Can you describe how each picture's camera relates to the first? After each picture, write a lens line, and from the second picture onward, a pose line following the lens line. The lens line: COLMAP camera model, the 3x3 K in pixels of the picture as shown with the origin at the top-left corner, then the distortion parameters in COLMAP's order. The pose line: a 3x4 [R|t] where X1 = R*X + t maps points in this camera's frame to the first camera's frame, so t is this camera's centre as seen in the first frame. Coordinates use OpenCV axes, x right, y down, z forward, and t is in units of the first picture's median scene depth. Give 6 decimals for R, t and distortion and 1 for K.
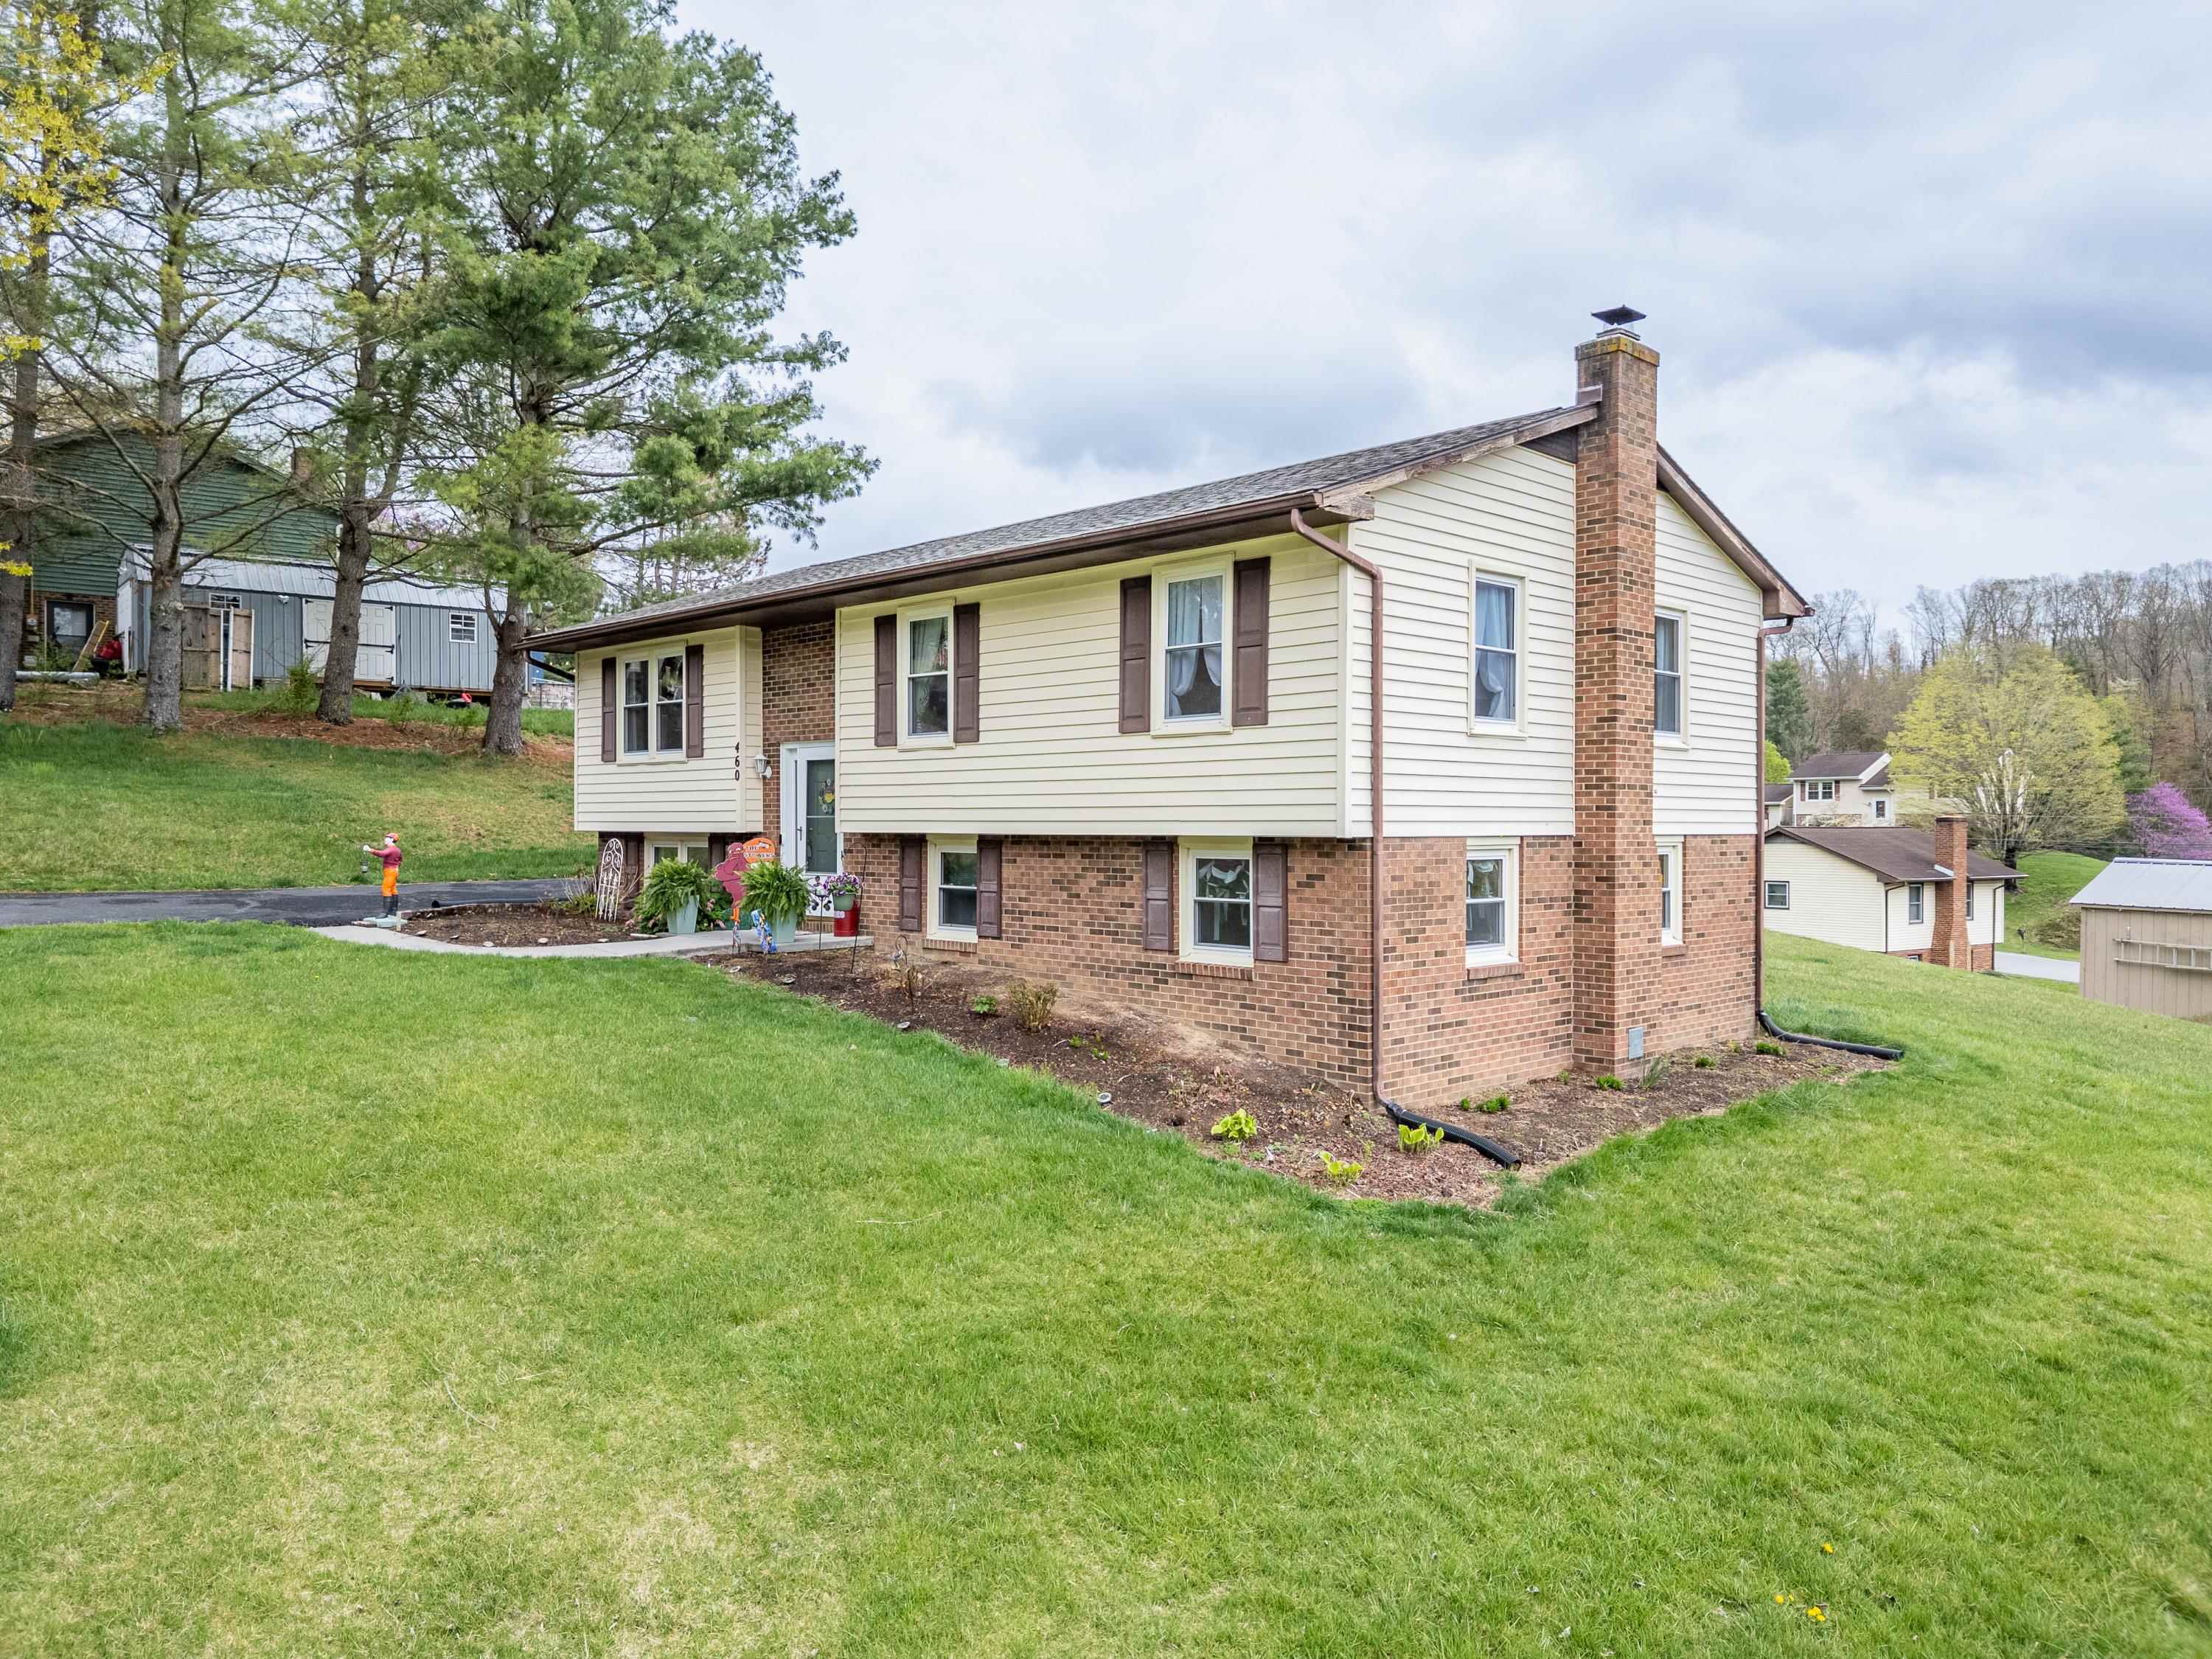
lens RADIAL K [[1553.7, 0, 1127.0], [0, 1553.7, 854.1], [0, 0, 1]] dist [0.085476, -0.092550]
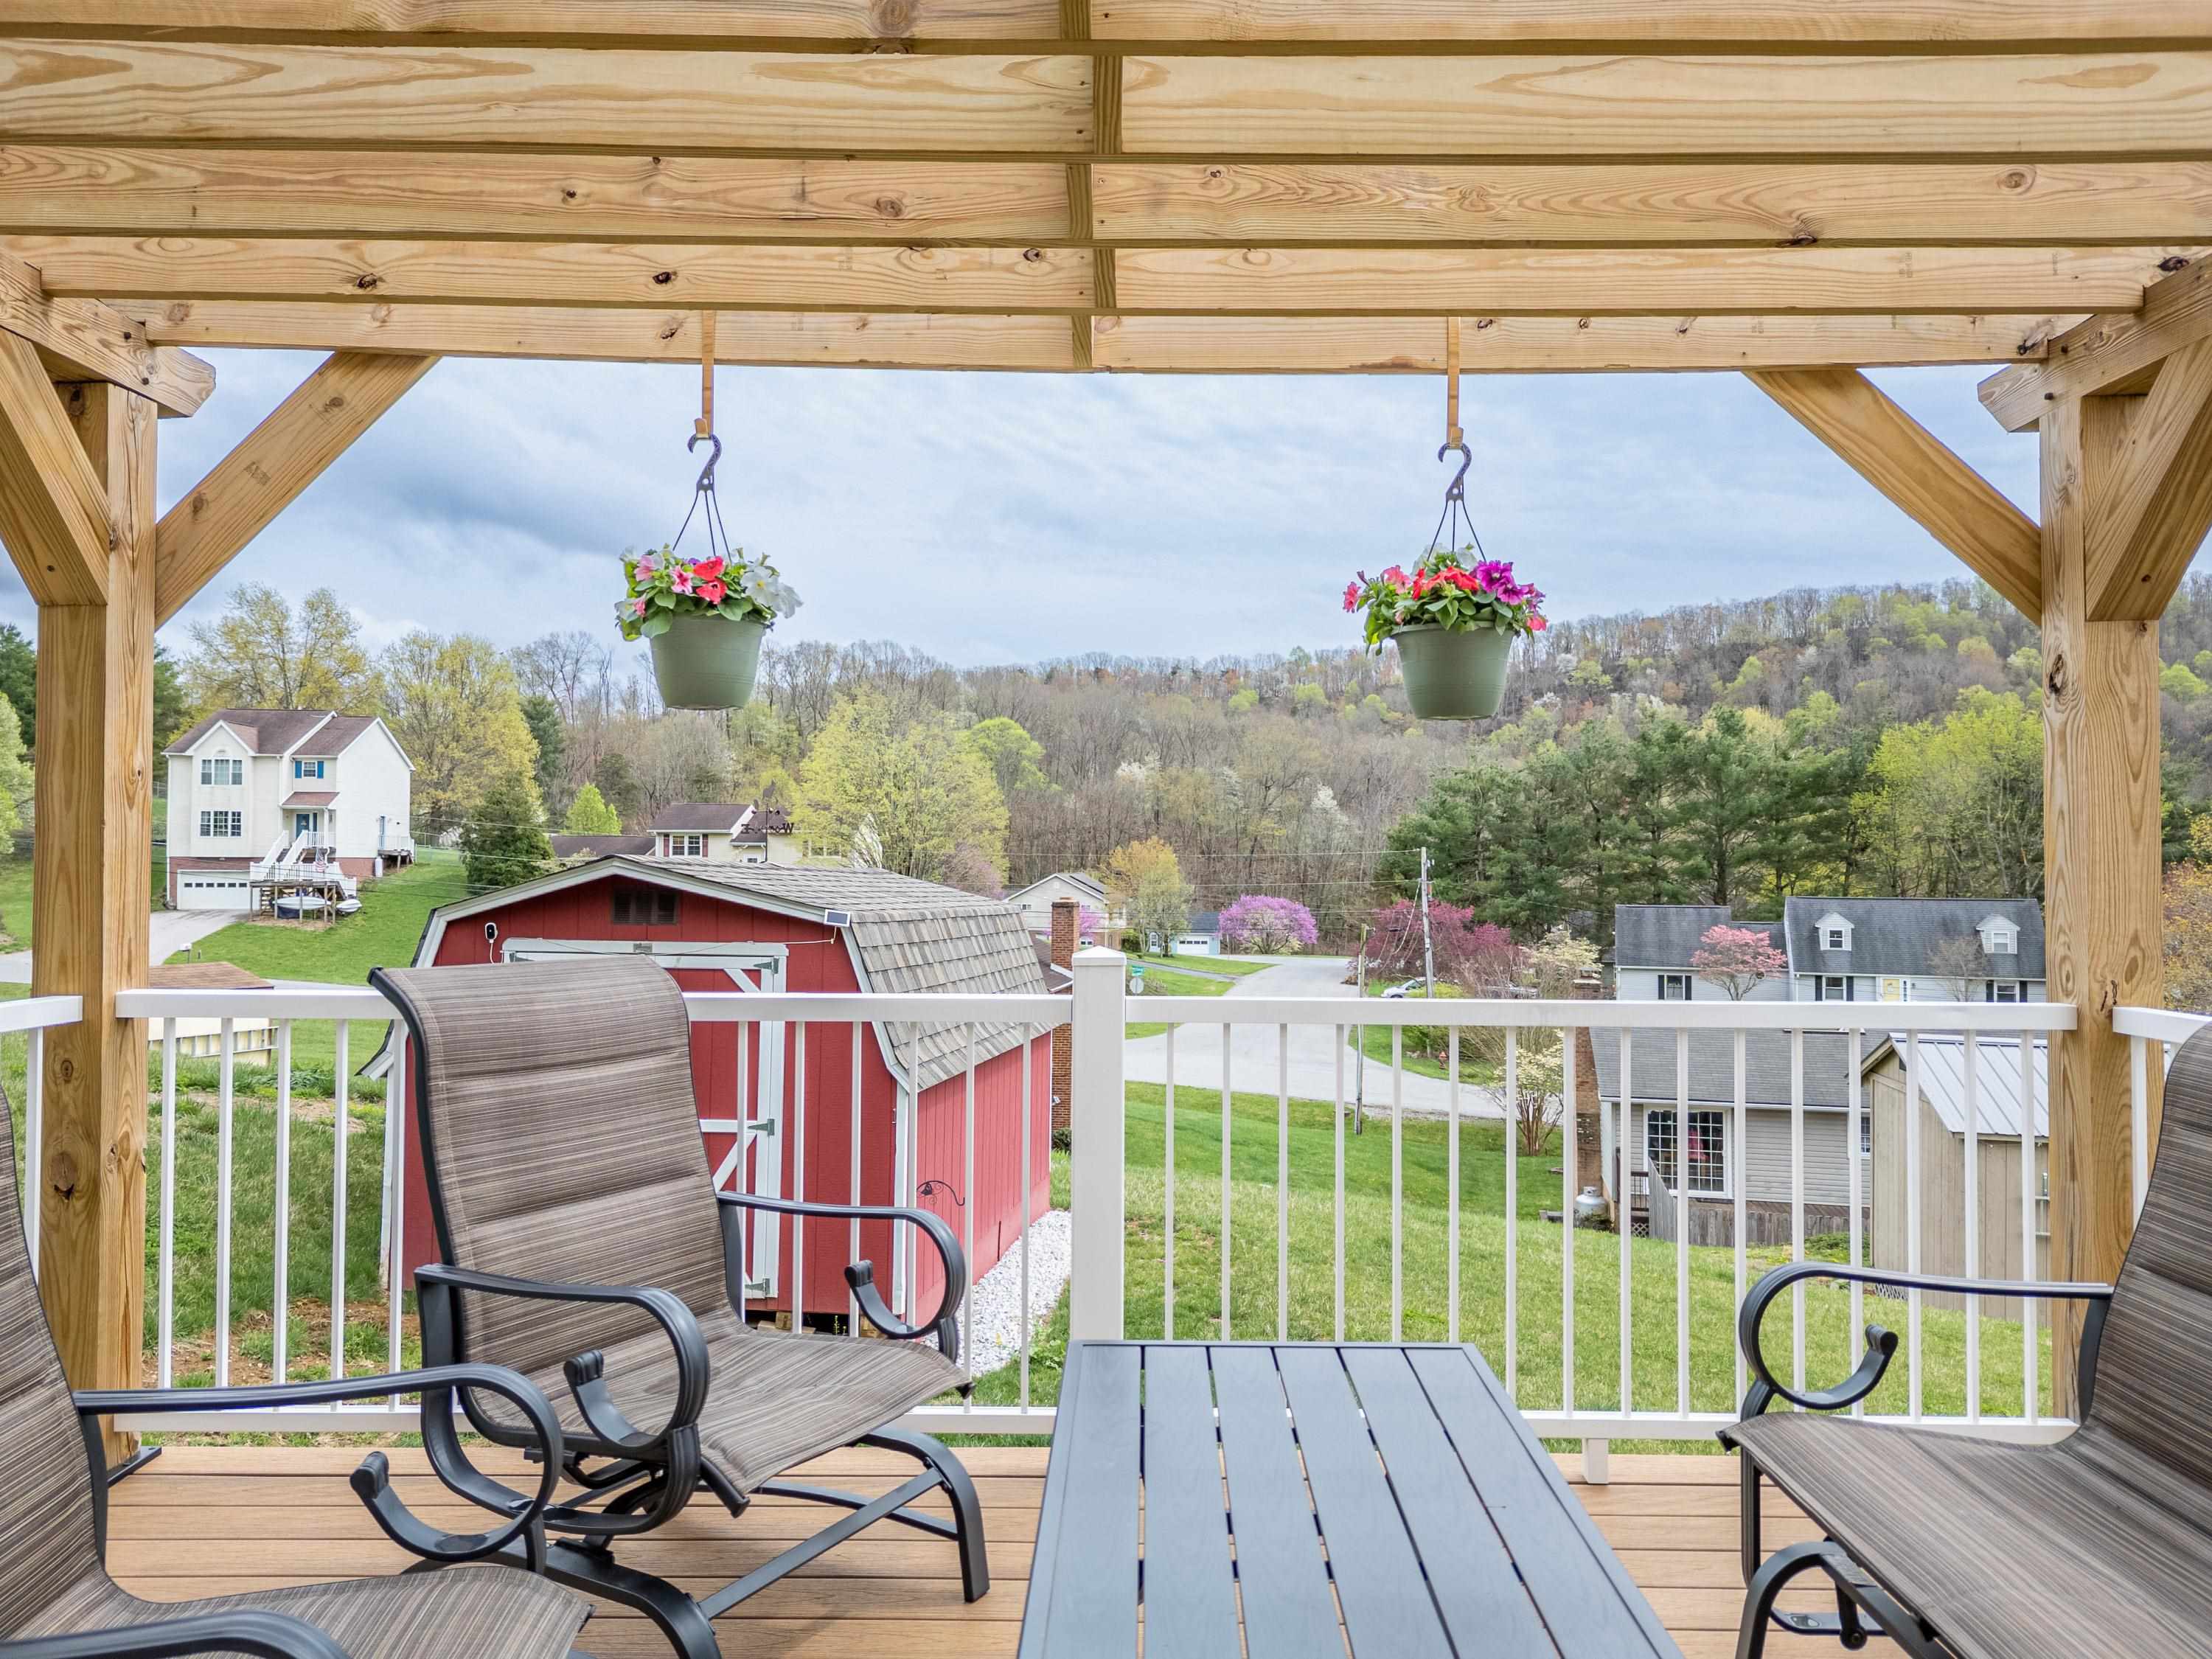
lens RADIAL K [[1553.7, 0, 1107.9], [0, 1553.7, 830.4], [0, 0, 1]] dist [0.085476, -0.092550]
pose [[0.699741, 0.018164, 0.714165, 0.003184], [0.009086, 0.999370, -0.034320, -0.120149], [-0.714338, 0.030504, 0.699135, 1.725991]]
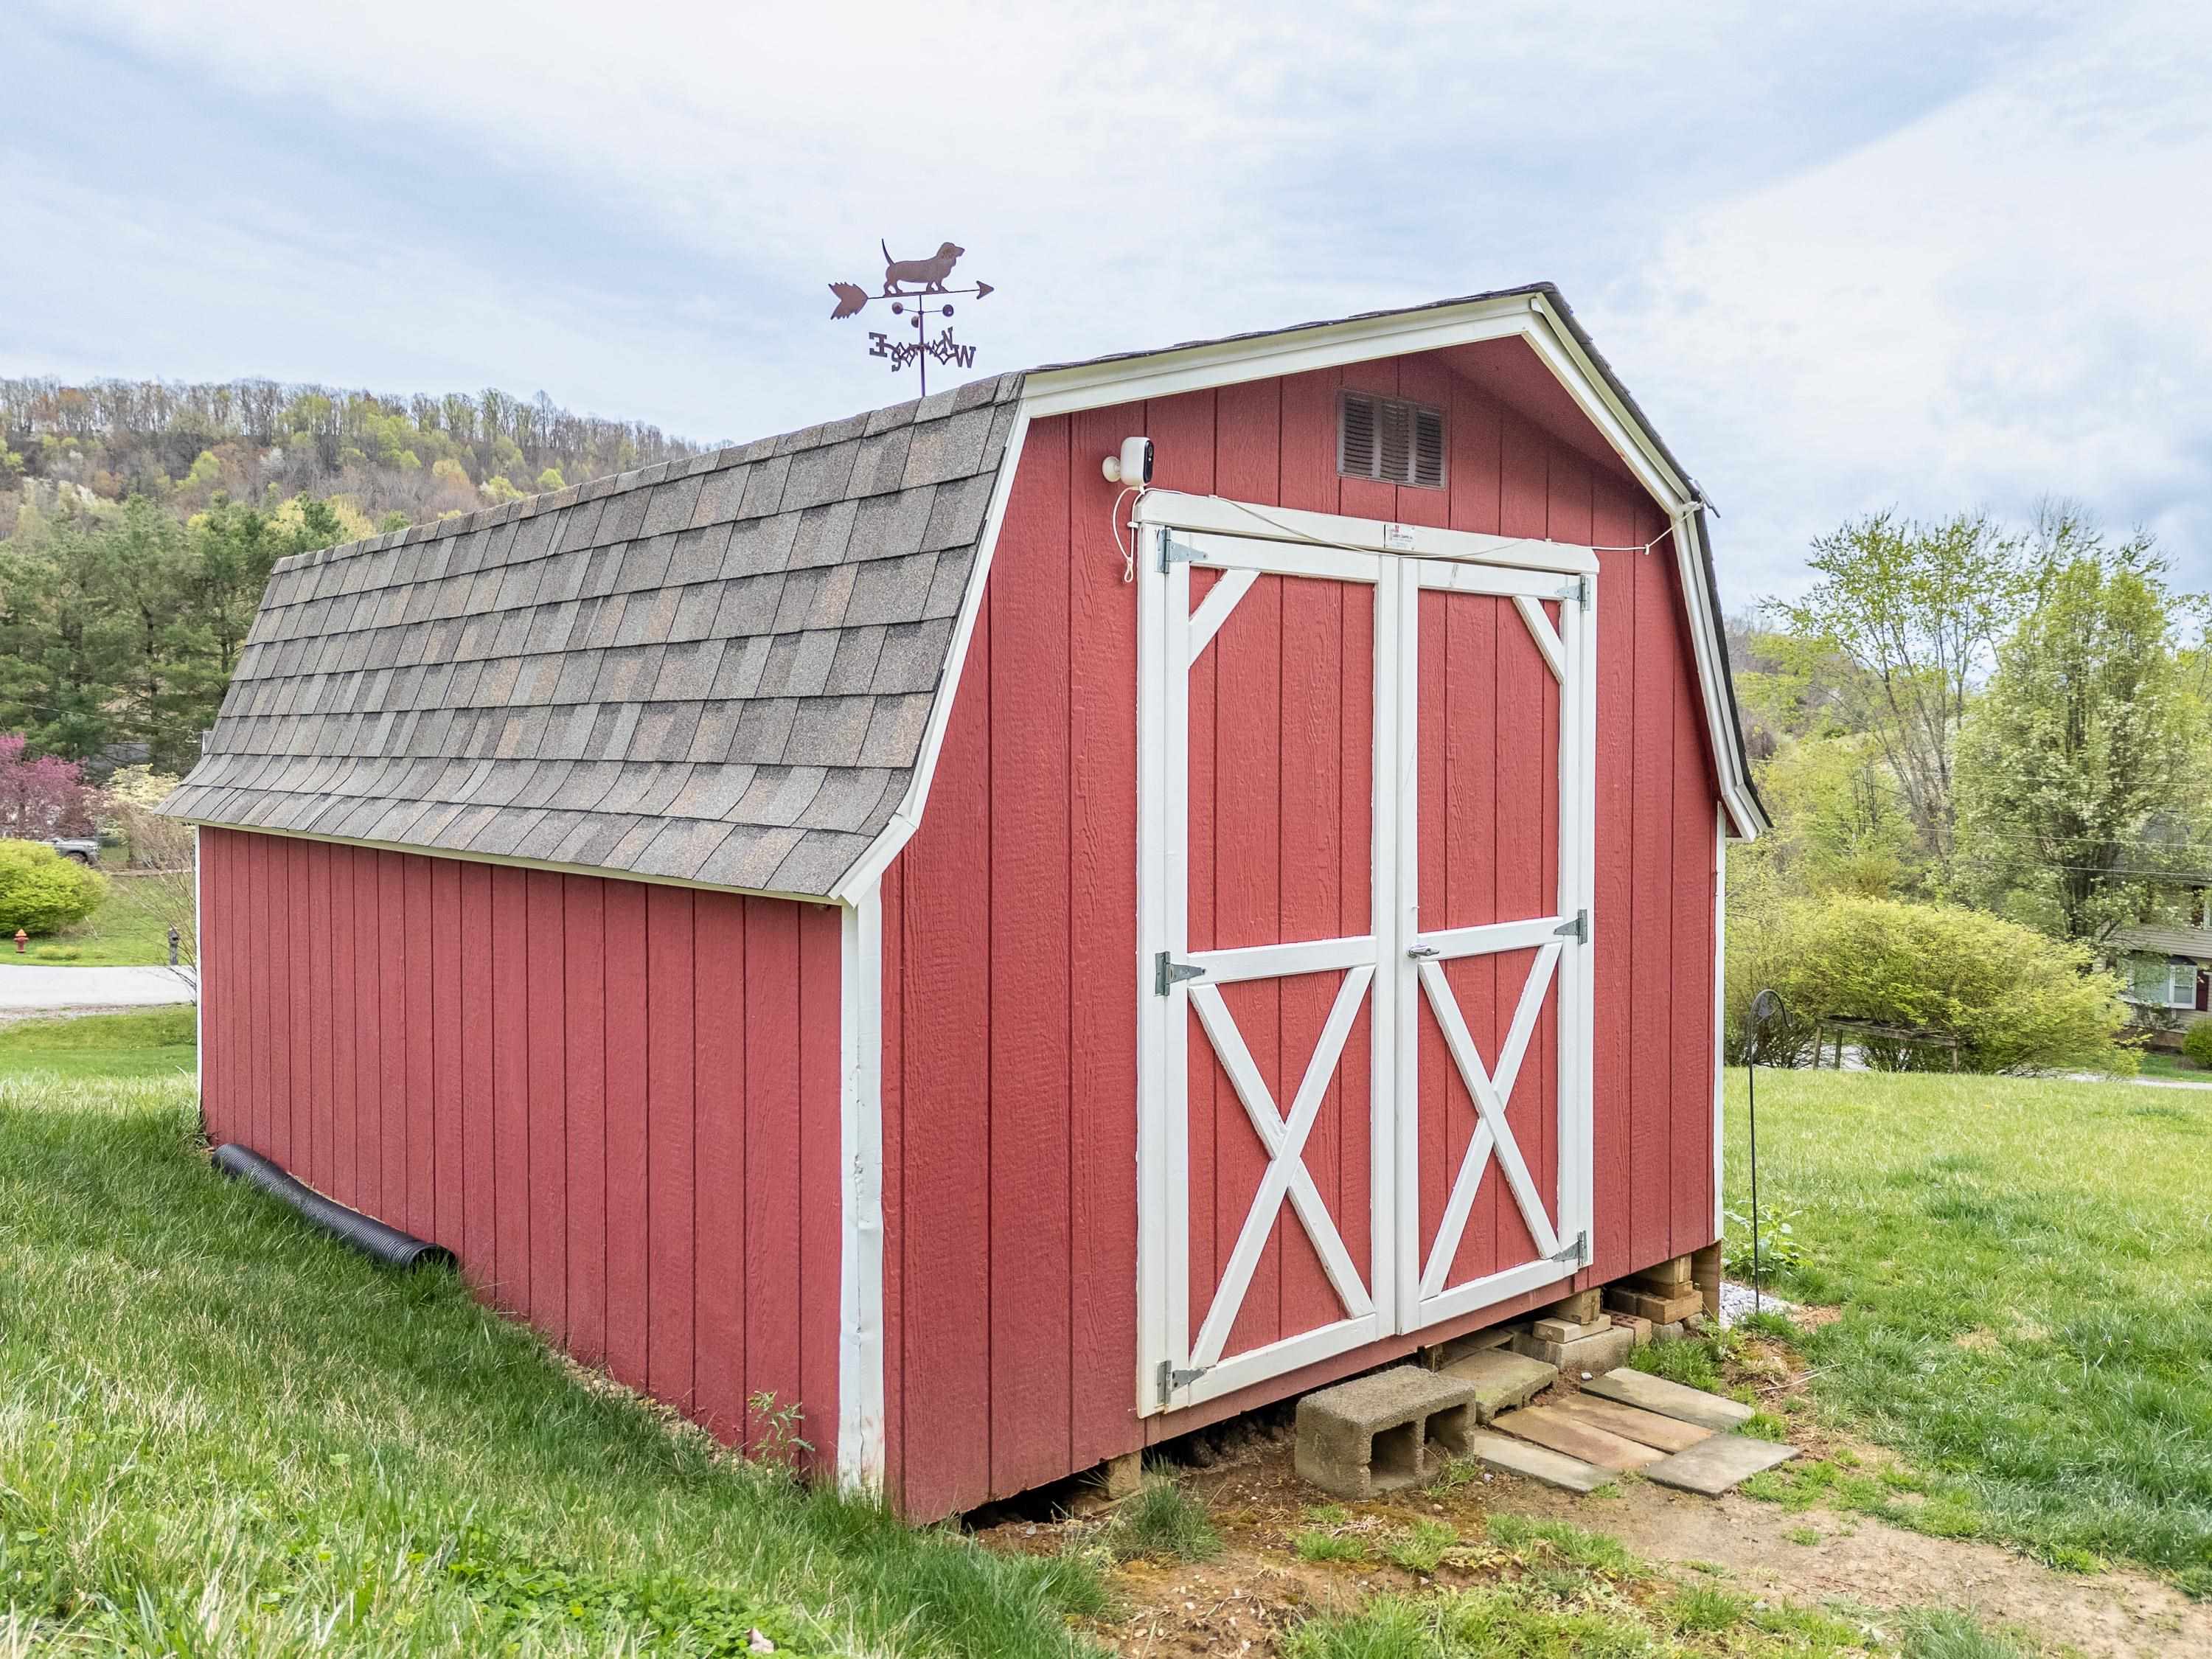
lens RADIAL K [[1761.4, 0, 1051.3], [0, 1761.4, 786.0], [0, 0, 1]] dist [0.057911, -0.017804]
pose [[-0.066894, -0.042289, 0.996864, 0.023058], [0.007199, 0.999055, 0.042865, -0.070619], [-0.997734, 0.010043, -0.066526, 2.338993]]
